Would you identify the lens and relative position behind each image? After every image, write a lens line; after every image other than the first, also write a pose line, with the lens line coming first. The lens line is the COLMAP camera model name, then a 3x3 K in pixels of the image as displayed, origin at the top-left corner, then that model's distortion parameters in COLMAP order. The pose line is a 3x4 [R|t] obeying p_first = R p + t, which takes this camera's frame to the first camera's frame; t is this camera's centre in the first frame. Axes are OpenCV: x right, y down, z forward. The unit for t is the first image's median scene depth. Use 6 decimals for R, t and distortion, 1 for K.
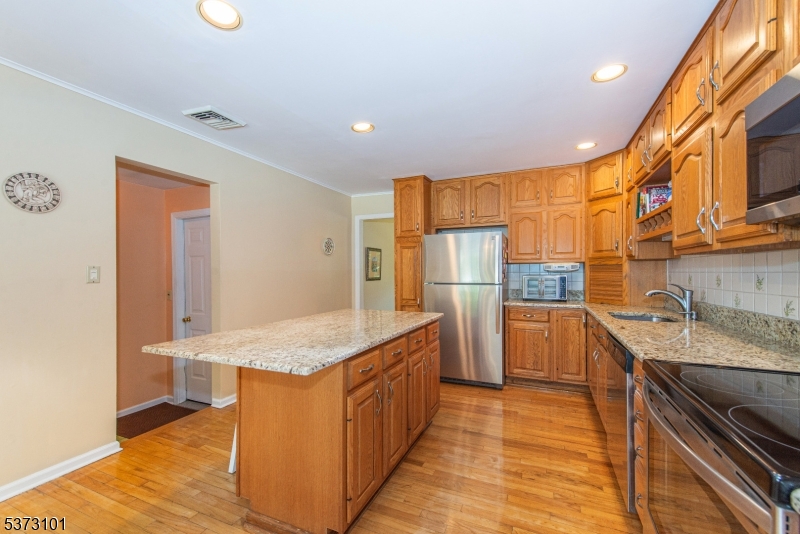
lens RADIAL K [[313.8, 0, 393.8], [0, 313.8, 270.1], [0, 0, 1]] dist [0.002797, -0.000006]
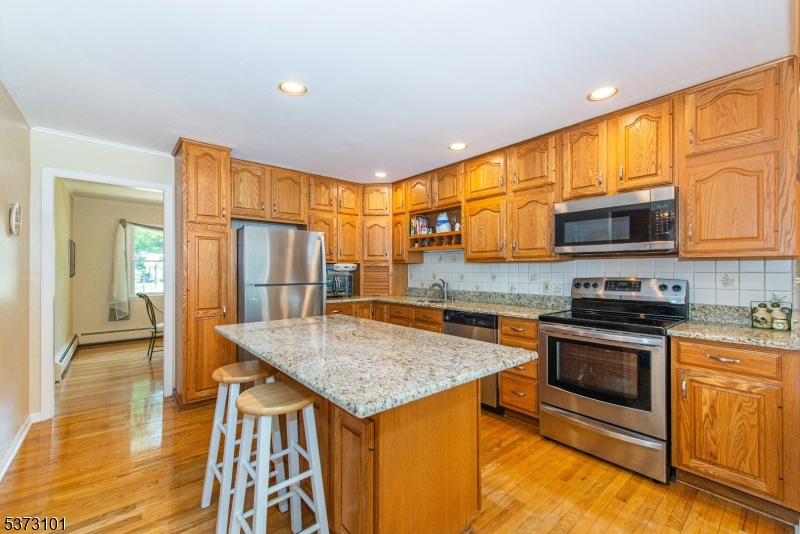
lens RADIAL K [[331.9, 0, 400.8], [0, 331.9, 269.0], [0, 0, 1]] dist [0.003193, 0.000076]
pose [[0.450353, 0.010371, 0.892790, -0.479560], [-0.007607, 0.999941, -0.007778, 0.003628], [-0.892818, -0.003288, 0.450405, 0.258822]]
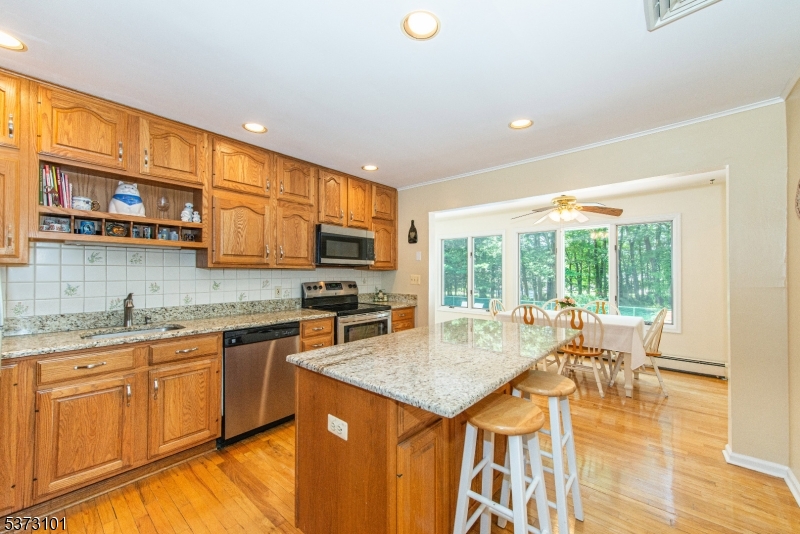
lens RADIAL K [[313.8, 0, 399.2], [0, 313.8, 271.3], [0, 0, 1]] dist [0.002797, -0.000006]
pose [[-0.951905, 0.019989, 0.305740, -0.142289], [0.013941, 0.999662, -0.021953, 0.006149], [-0.306076, -0.016634, -0.951862, 1.052956]]
